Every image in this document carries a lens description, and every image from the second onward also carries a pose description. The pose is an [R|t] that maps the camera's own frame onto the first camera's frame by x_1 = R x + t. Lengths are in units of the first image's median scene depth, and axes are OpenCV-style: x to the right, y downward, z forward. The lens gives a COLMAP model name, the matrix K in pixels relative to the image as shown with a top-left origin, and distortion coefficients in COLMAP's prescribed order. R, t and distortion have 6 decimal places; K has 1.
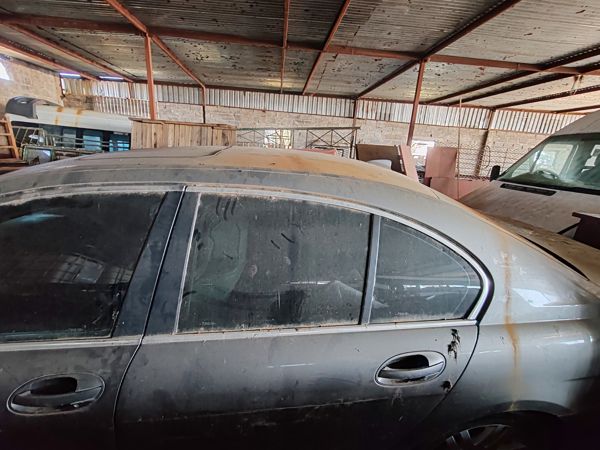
lens RADIAL K [[269.7, 0, 300.9], [0, 269.7, 225.7], [0, 0, 1]] dist [0.001495, -0.000141]
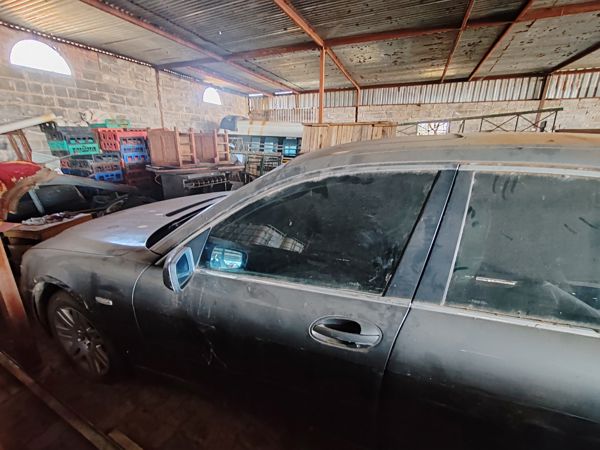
lens RADIAL K [[269.7, 0, 301.2], [0, 269.7, 225.6], [0, 0, 1]] dist [0.001495, -0.000141]
pose [[0.891422, 0.075423, -0.446854, -0.440204], [-0.076207, 0.996960, 0.016249, 0.101753], [0.446721, 0.019568, 0.894459, -0.161600]]
